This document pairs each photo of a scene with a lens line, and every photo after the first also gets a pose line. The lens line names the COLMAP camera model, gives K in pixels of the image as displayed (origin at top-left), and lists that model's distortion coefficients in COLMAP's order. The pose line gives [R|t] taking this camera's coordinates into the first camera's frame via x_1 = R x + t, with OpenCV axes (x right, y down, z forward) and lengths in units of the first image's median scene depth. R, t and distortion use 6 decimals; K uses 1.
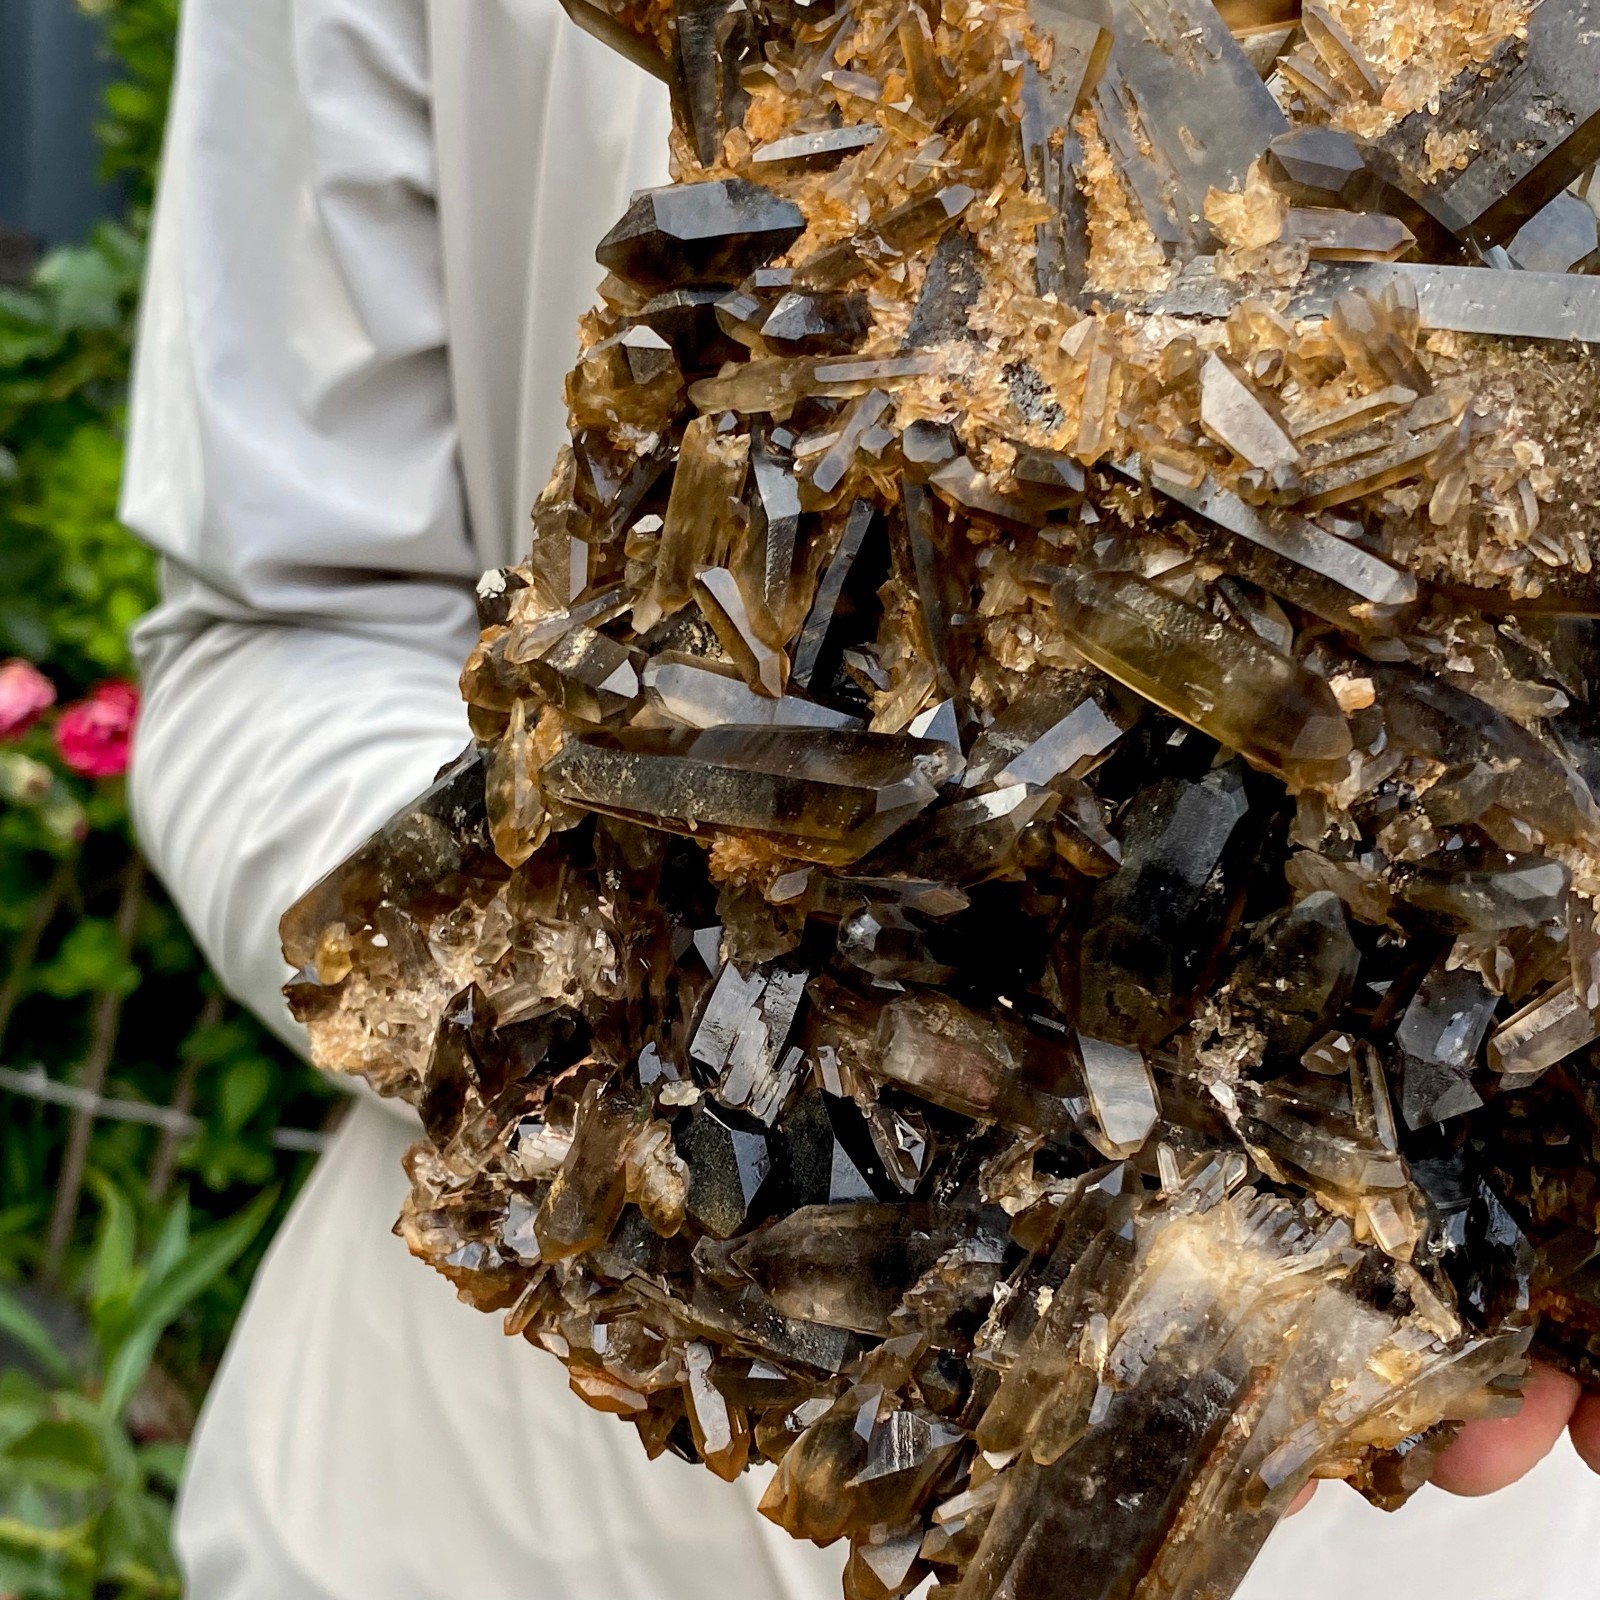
lens RADIAL K [[2403.5, 0, 801.8], [0, 2403.5, 839.6], [0, 0, 1]] dist [0.187169, -0.498829]
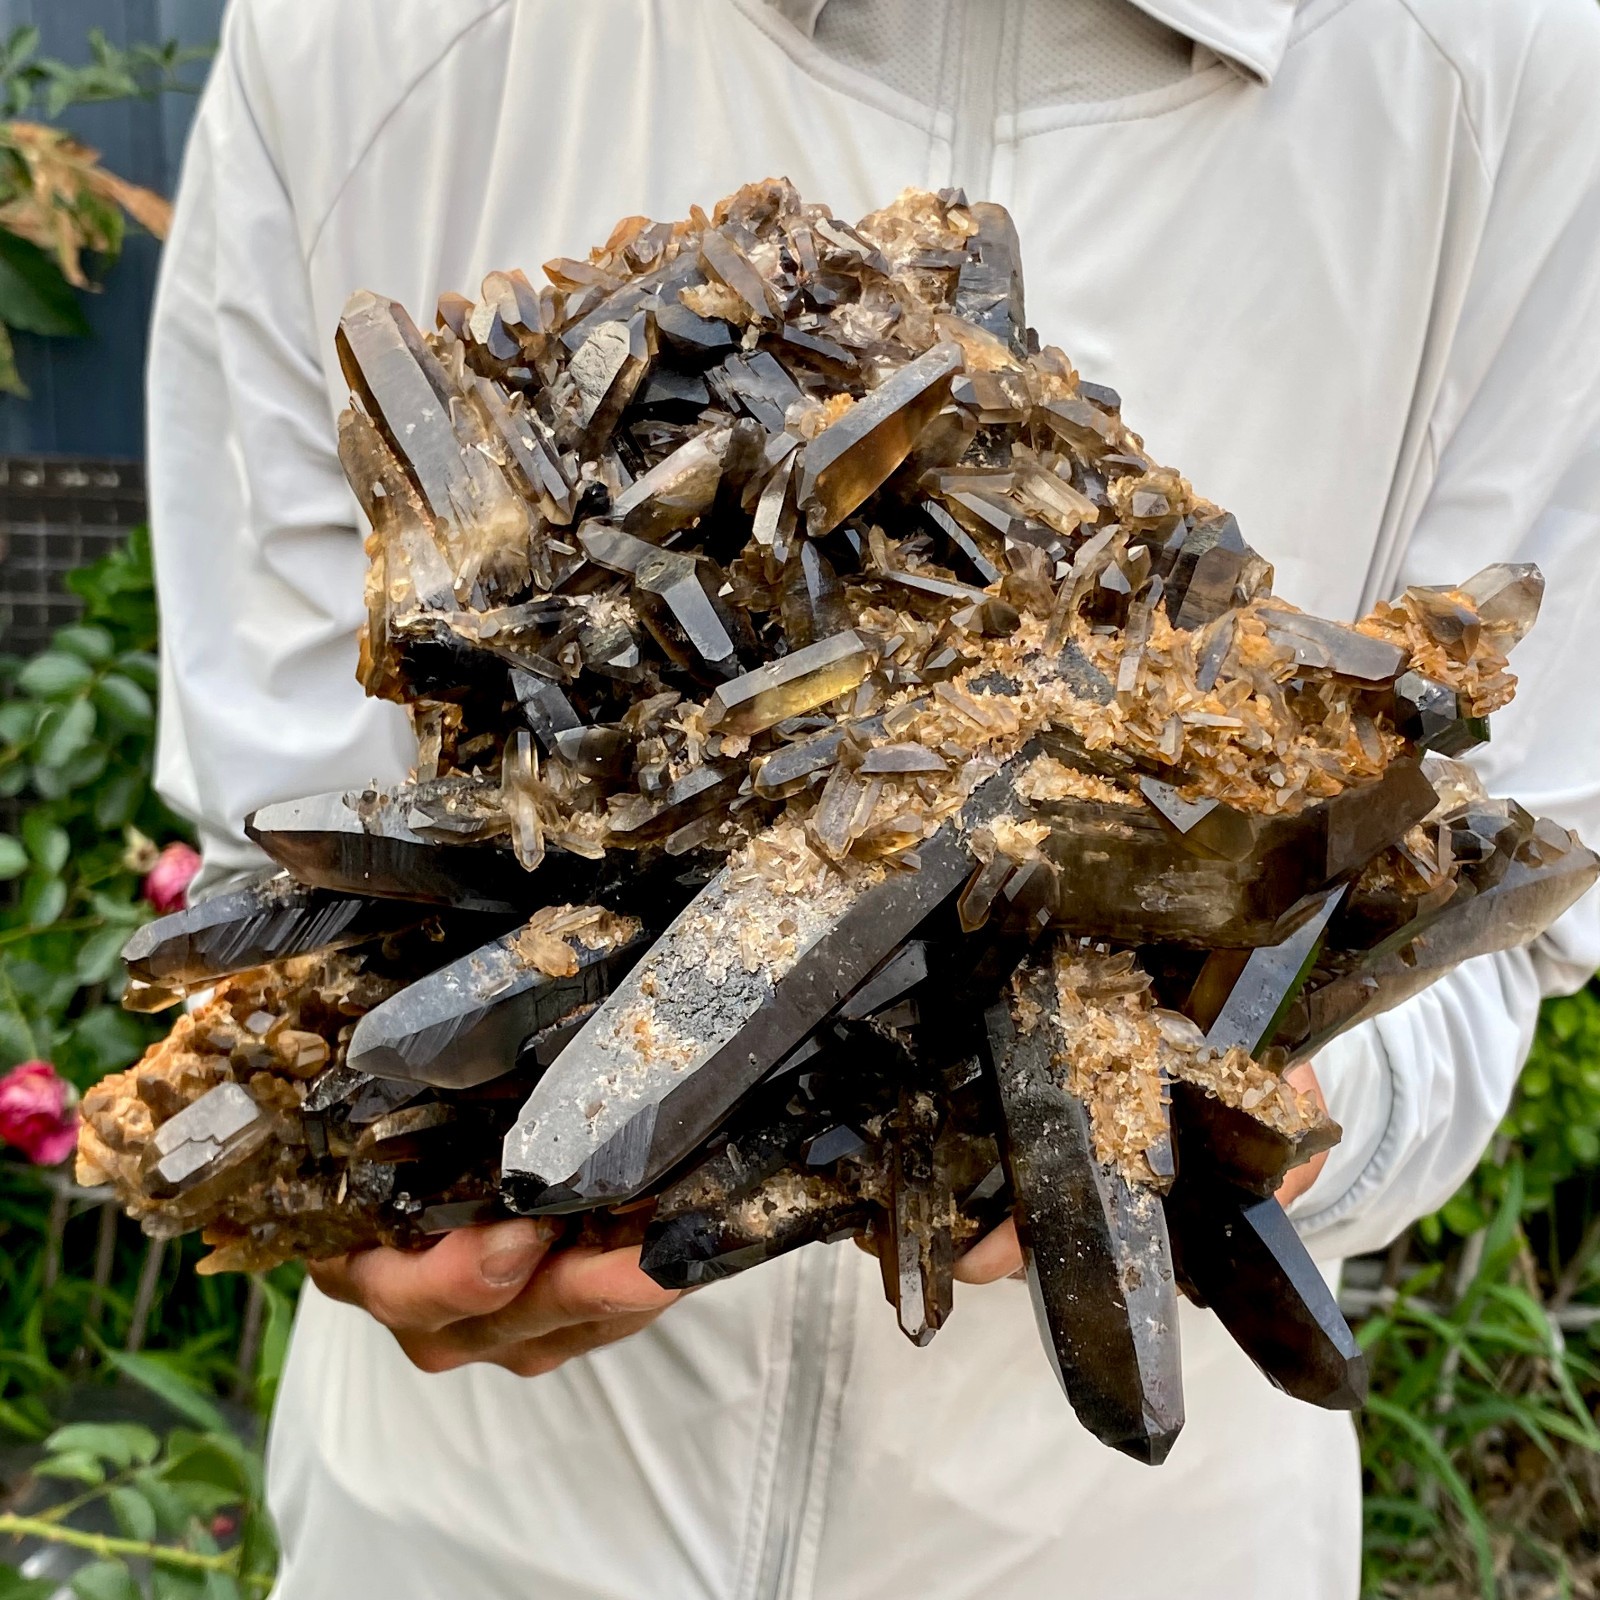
lens RADIAL K [[2382.0, 0, 830.0], [0, 2382.0, 774.4], [0, 0, 1]] dist [0.155016, -0.047269]
pose [[-0.476639, 0.878607, -0.029408, 0.243366], [-0.850752, -0.452585, 0.267186, -0.534723], [0.221442, 0.152371, 0.963196, -0.549999]]
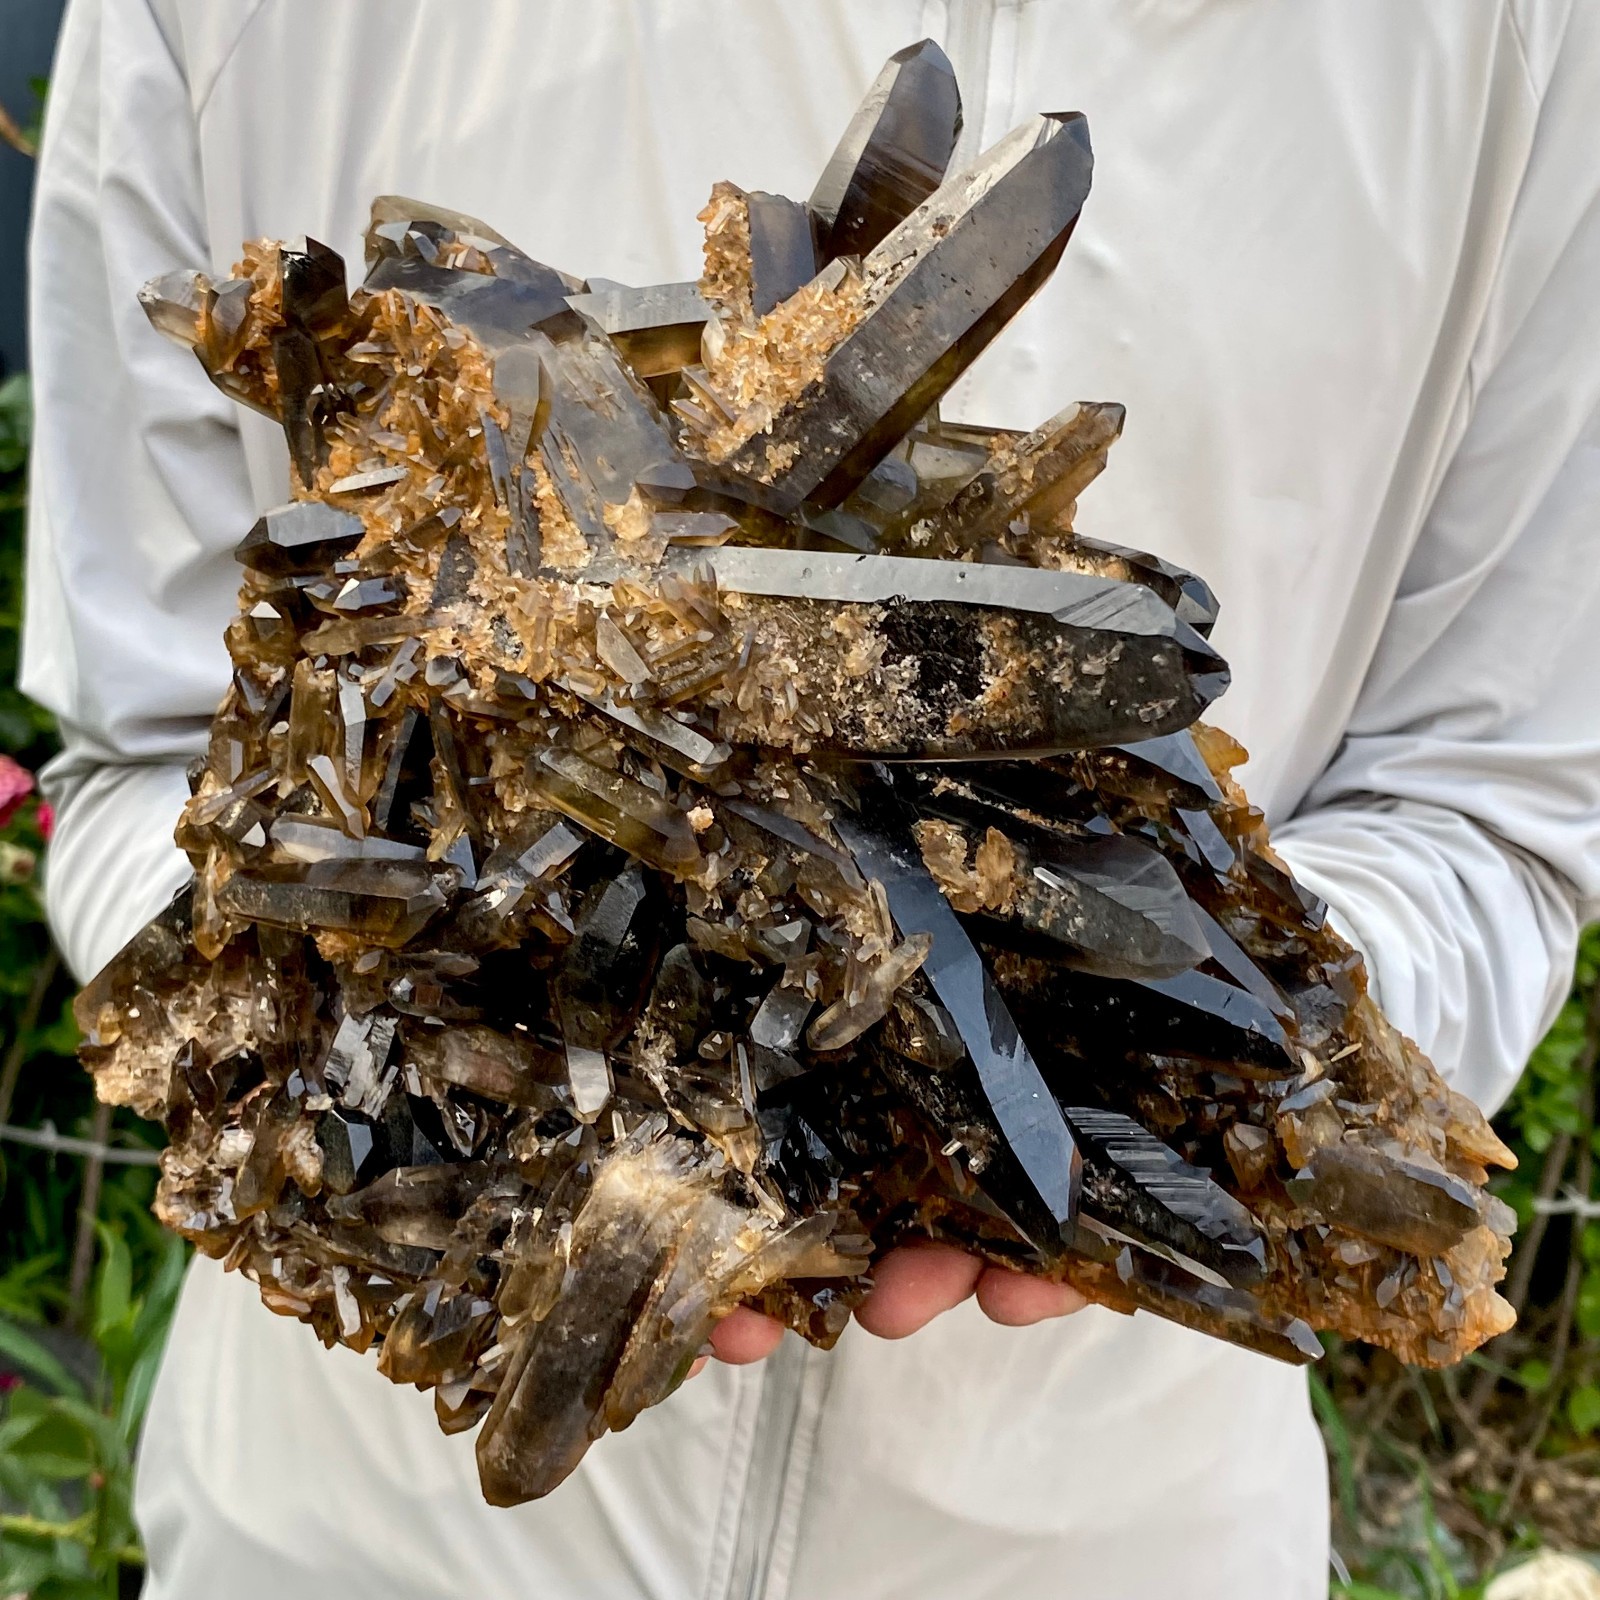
lens RADIAL K [[2351.7, 0, 769.2], [0, 2351.7, 796.0], [0, 0, 1]] dist [0.163202, -0.194465]
pose [[0.997614, -0.066786, -0.017466, 0.279146], [0.066255, 0.997369, -0.029404, -0.024846], [0.019384, 0.028176, 0.999415, -0.506527]]
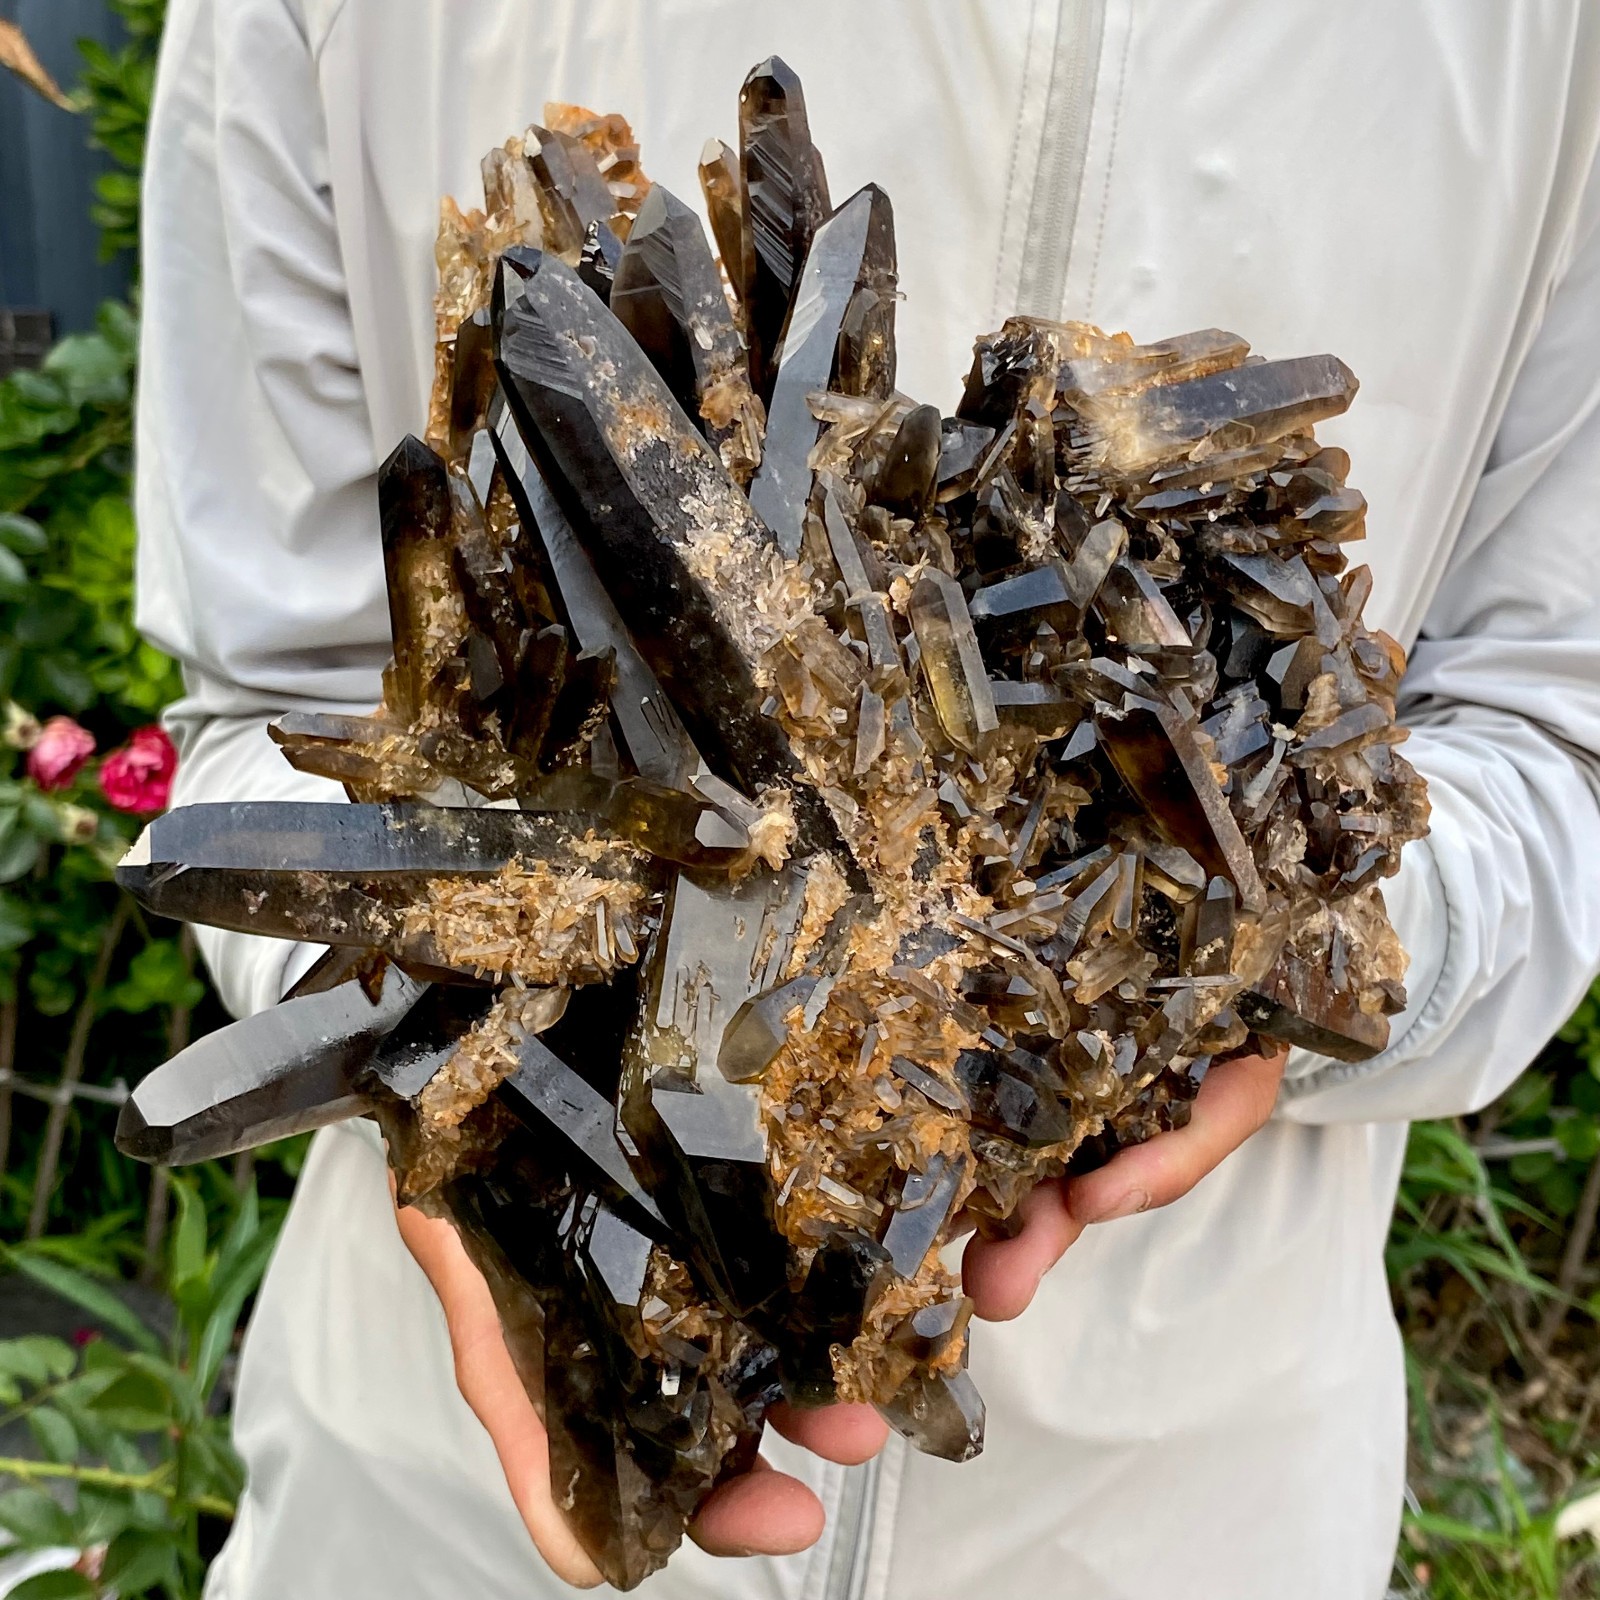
lens RADIAL K [[2403.5, 0, 801.8], [0, 2403.5, 839.6], [0, 0, 1]] dist [0.187169, -0.498829]
pose [[-0.804081, -0.587171, 0.093184, 0.018639], [0.548850, -0.672896, 0.495958, -0.995781], [-0.228509, 0.449934, 0.863332, -0.358449]]
